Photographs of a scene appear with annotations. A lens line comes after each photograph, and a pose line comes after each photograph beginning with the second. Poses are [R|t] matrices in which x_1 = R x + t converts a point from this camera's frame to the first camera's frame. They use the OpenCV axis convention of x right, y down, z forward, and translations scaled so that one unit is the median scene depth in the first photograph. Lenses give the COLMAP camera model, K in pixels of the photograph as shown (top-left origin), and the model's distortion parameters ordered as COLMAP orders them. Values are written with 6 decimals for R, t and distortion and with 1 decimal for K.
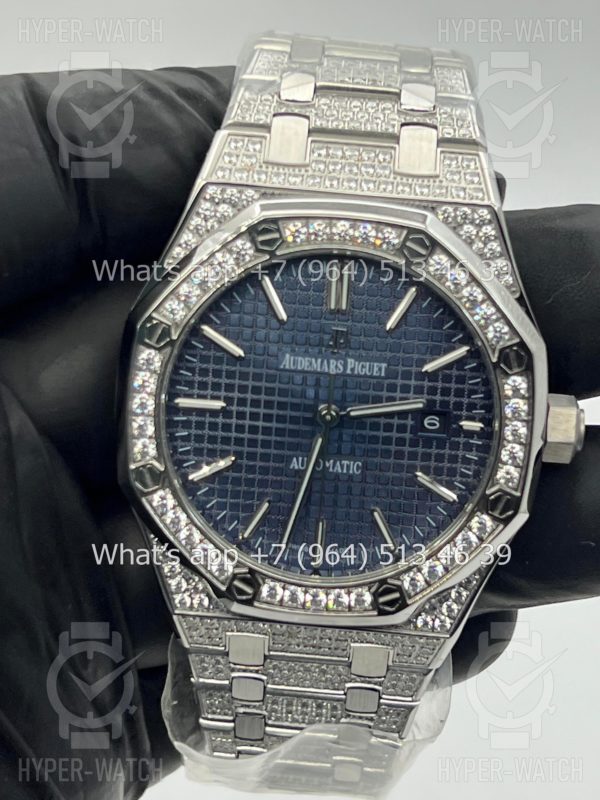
lens RADIAL K [[1875.6, 0, 297.2], [0, 1875.6, 394.5], [0, 0, 1]] dist [0.166048, 0.000000]
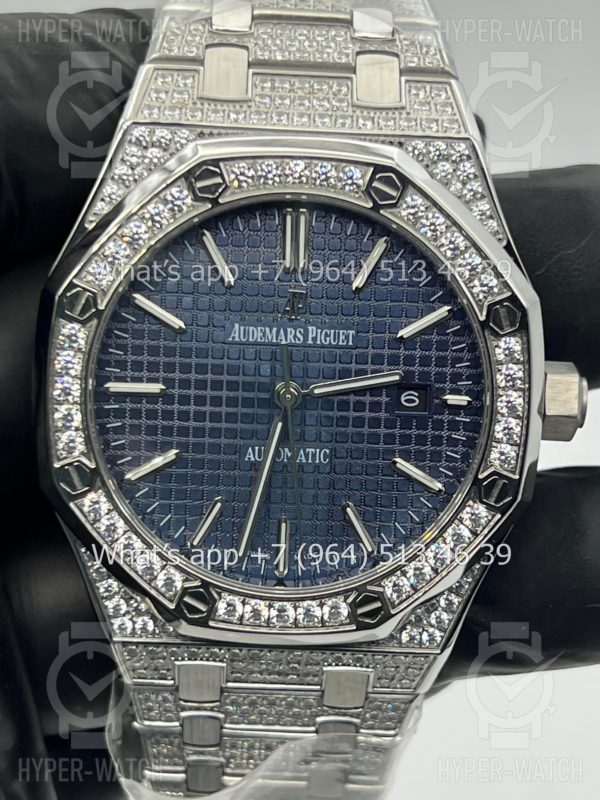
lens RADIAL K [[1875.6, 0, 297.5], [0, 1875.6, 425.0], [0, 0, 1]] dist [0.166048, 0.000000]
pose [[0.997548, -0.042813, 0.055366, -0.026389], [0.044495, 0.998574, -0.029510, 0.049669], [-0.054023, 0.031901, 0.998030, 0.158483]]
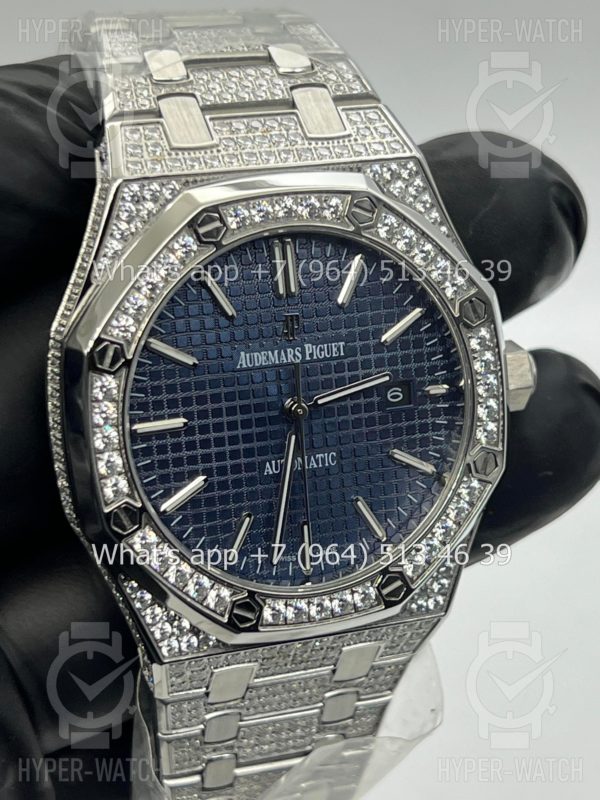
lens RADIAL K [[1875.6, 0, 302.3], [0, 1875.6, 398.8], [0, 0, 1]] dist [0.166048, 0.000000]
pose [[0.919100, -0.200171, 0.339391, -0.290909], [0.201841, 0.978935, 0.030769, -0.021415], [-0.338401, 0.040224, 0.940142, 0.134101]]
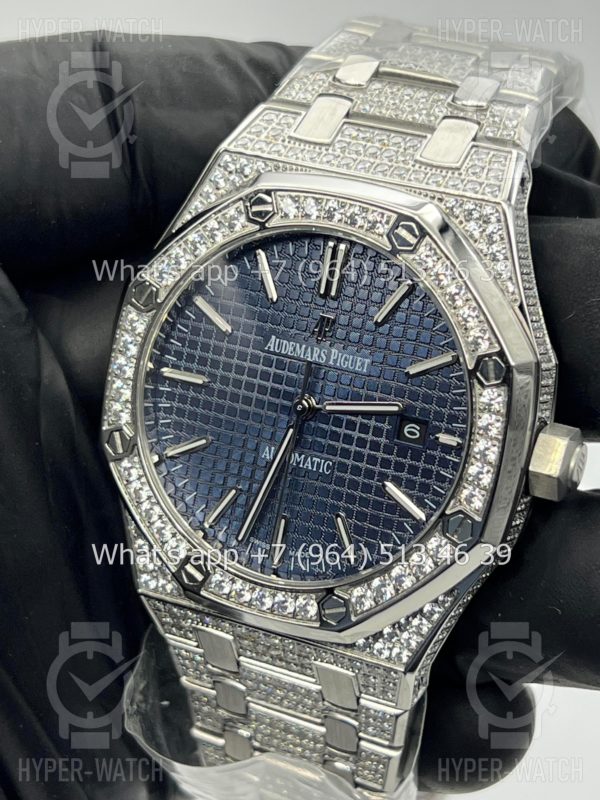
lens RADIAL K [[1875.6, 0, 299.5], [0, 1875.6, 397.4], [0, 0, 1]] dist [0.166048, 0.000000]
pose [[0.929390, 0.139023, -0.341917, 0.333966], [-0.168558, 0.983979, -0.058086, 0.061614], [0.328363, 0.111618, 0.937933, 0.118222]]
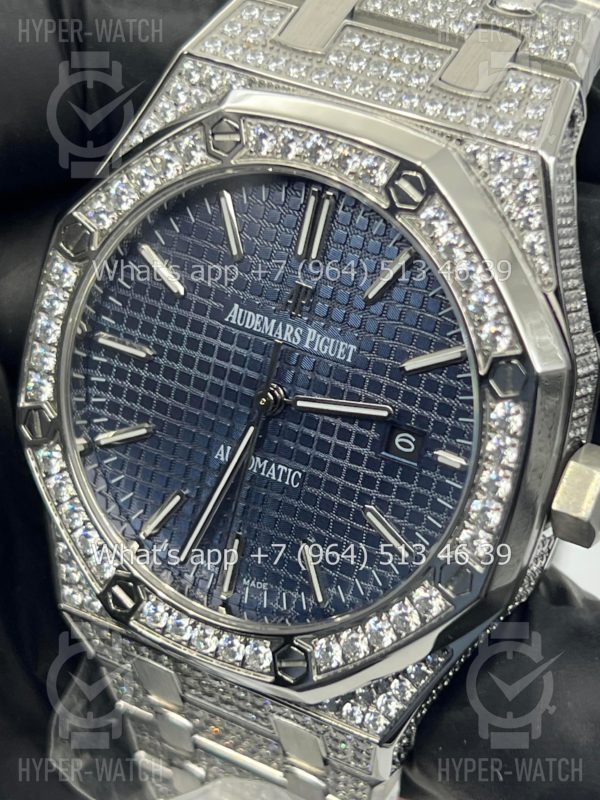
lens RADIAL K [[1875.6, 0, 306.7], [0, 1875.6, 403.6], [0, 0, 1]] dist [0.166048, 0.000000]
pose [[0.901478, 0.226579, -0.368780, 0.297063], [-0.222915, 0.973388, 0.053137, -0.028719], [0.371006, 0.034305, 0.927997, 0.330672]]
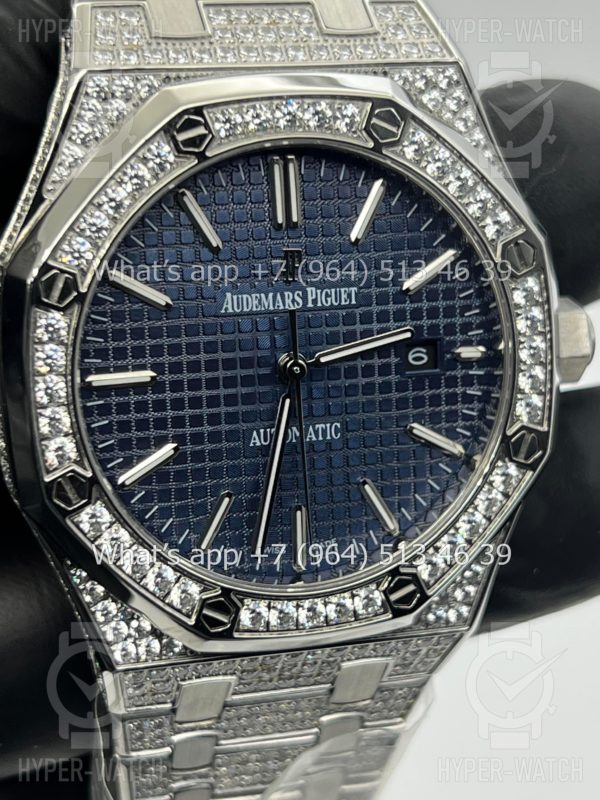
lens RADIAL K [[1875.6, 0, 295.3], [0, 1875.6, 403.1], [0, 0, 1]] dist [0.166048, 0.000000]
pose [[0.943963, -0.157837, 0.289866, -0.200197], [0.157776, 0.987190, 0.023737, 0.007757], [-0.289899, 0.023327, 0.956773, 0.286281]]
